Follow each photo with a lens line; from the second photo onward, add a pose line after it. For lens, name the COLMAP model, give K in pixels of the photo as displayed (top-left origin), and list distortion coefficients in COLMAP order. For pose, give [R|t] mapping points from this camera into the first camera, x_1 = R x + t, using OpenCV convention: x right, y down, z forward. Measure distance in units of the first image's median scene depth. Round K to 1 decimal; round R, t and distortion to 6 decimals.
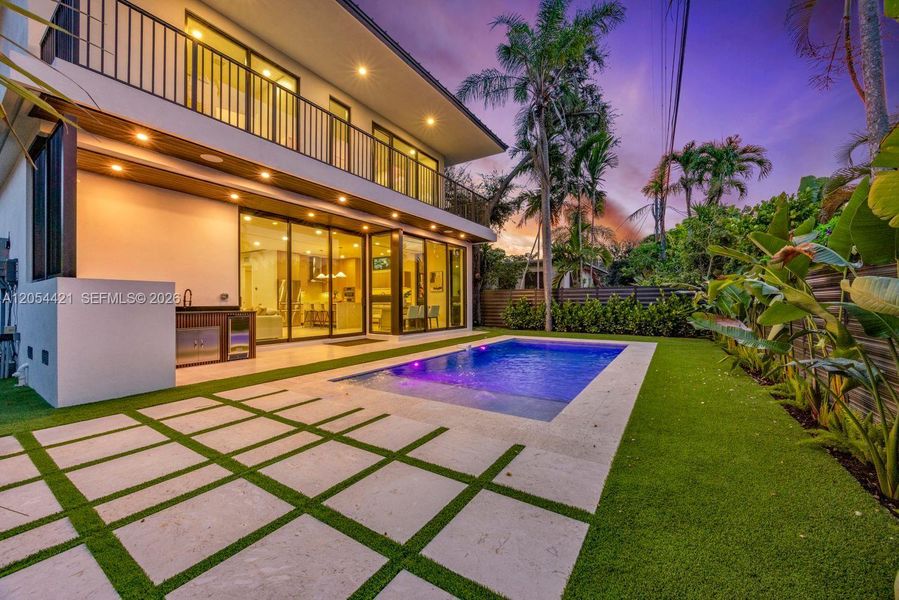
lens RADIAL K [[343.8, 0, 447.6], [0, 343.8, 301.8], [0, 0, 1]] dist [-0.000630, -0.000304]
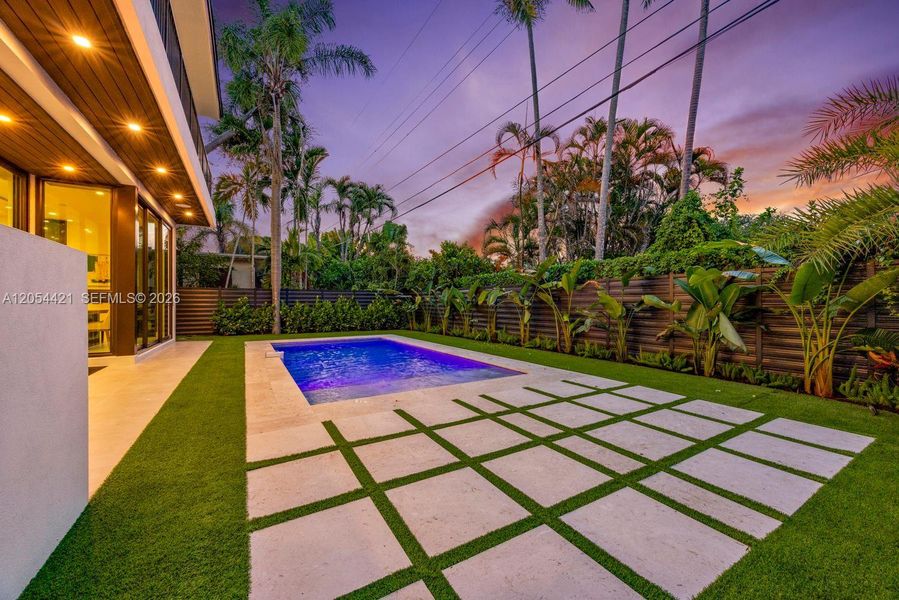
lens RADIAL K [[343.8, 0, 447.6], [0, 343.8, 301.8], [0, 0, 1]] dist [-0.000630, -0.000304]
pose [[0.442820, 0.005557, 0.896593, -1.287418], [-0.000772, 0.999983, -0.005817, 0.004740], [-0.896610, 0.001883, 0.442817, 0.553266]]
